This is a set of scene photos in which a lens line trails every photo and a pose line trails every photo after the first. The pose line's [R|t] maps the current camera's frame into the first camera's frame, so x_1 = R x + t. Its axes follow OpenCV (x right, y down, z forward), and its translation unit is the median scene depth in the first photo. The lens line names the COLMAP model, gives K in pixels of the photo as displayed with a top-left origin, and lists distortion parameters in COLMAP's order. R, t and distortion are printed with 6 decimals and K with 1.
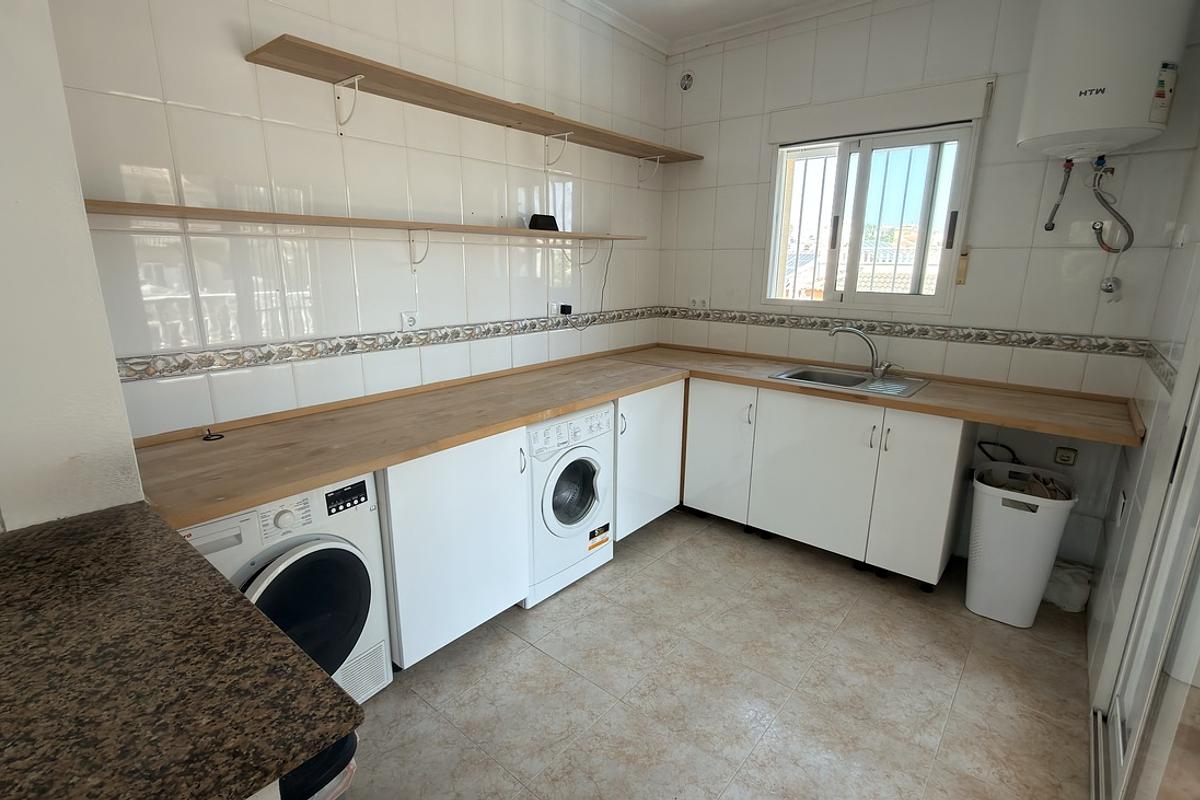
lens RADIAL K [[568.3, 0, 602.0], [0, 568.3, 401.9], [0, 0, 1]] dist [0.000469, 0.000416]
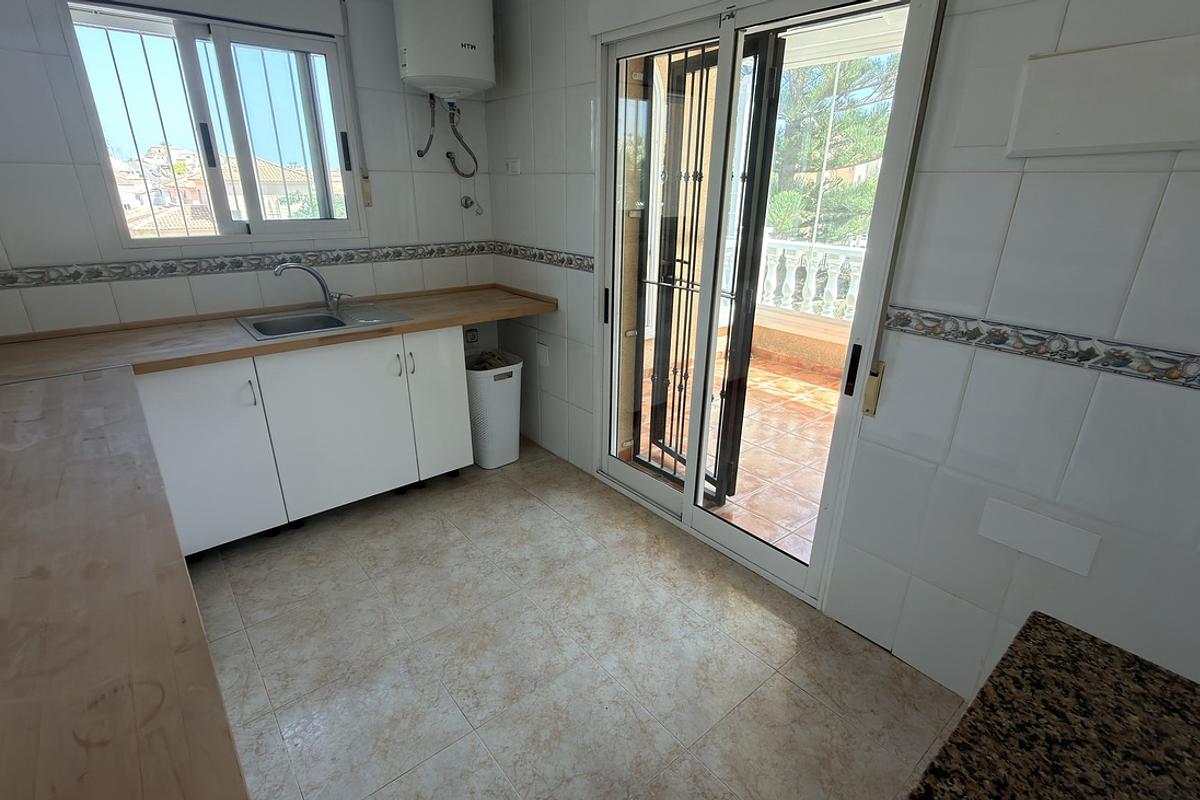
lens RADIAL K [[568.3, 0, 601.1], [0, 568.3, 400.7], [0, 0, 1]] dist [0.000469, 0.000416]
pose [[0.180125, -0.360225, 0.915310, -0.560064], [0.225305, 0.920901, 0.318087, -0.165459], [-0.957493, 0.148929, 0.247038, 0.557260]]
